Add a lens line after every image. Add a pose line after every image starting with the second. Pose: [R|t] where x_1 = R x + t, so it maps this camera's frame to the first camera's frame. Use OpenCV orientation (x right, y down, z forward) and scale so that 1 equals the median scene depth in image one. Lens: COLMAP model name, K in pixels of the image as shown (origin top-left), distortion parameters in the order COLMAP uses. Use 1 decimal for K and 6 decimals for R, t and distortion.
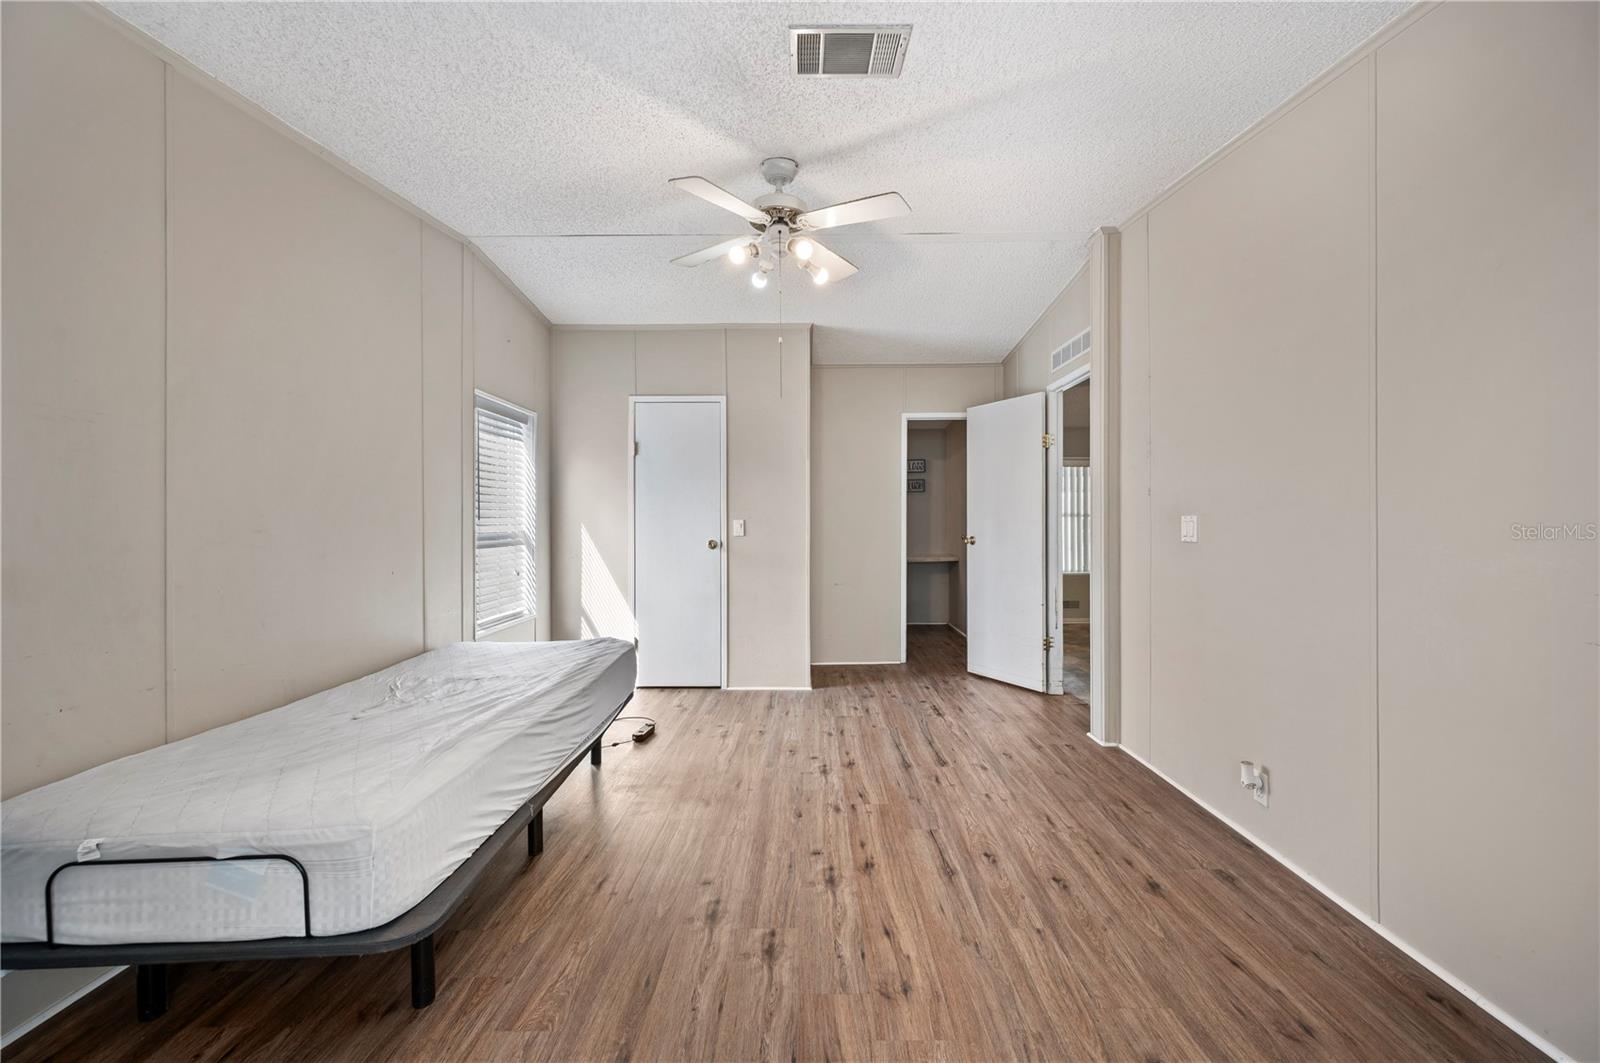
lens RADIAL K [[634.7, 0, 807.9], [0, 634.7, 526.6], [0, 0, 1]] dist [-0.001122, 0.000286]
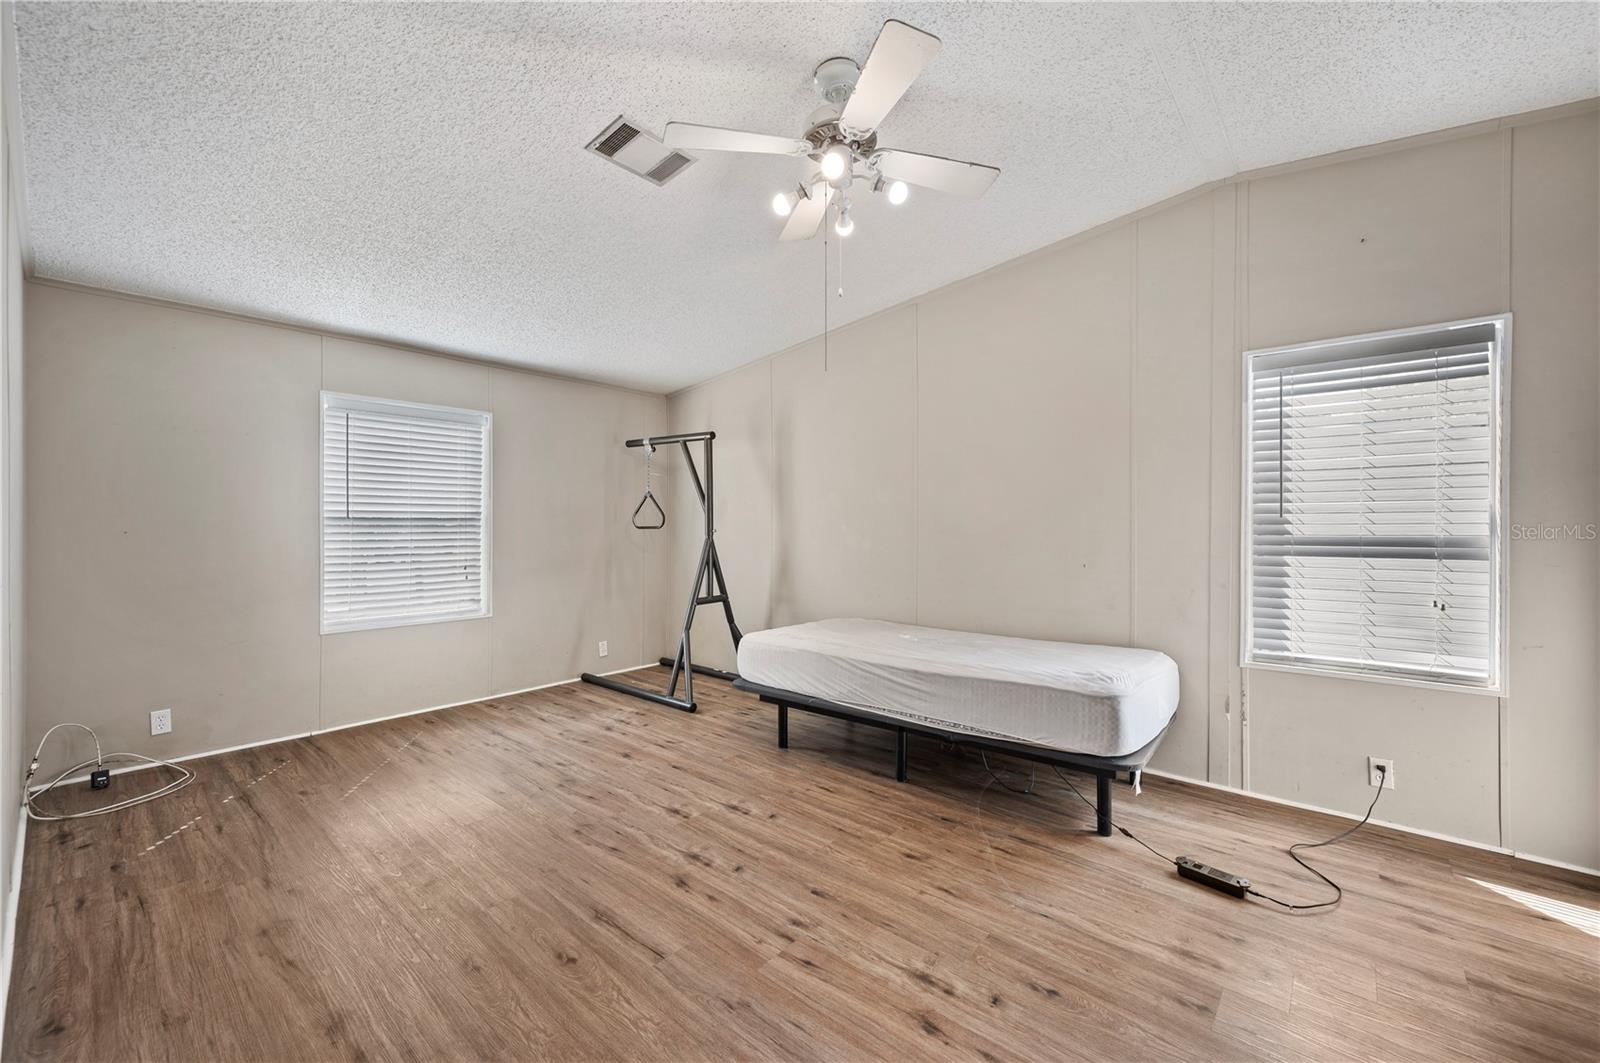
lens RADIAL K [[634.7, 0, 802.0], [0, 634.7, 525.8], [0, 0, 1]] dist [-0.001122, 0.000286]
pose [[-0.651434, 0.008852, -0.758653, 0.675448], [0.000745, 0.999939, 0.011028, -0.012959], [0.758705, 0.006618, -0.651401, 1.702125]]
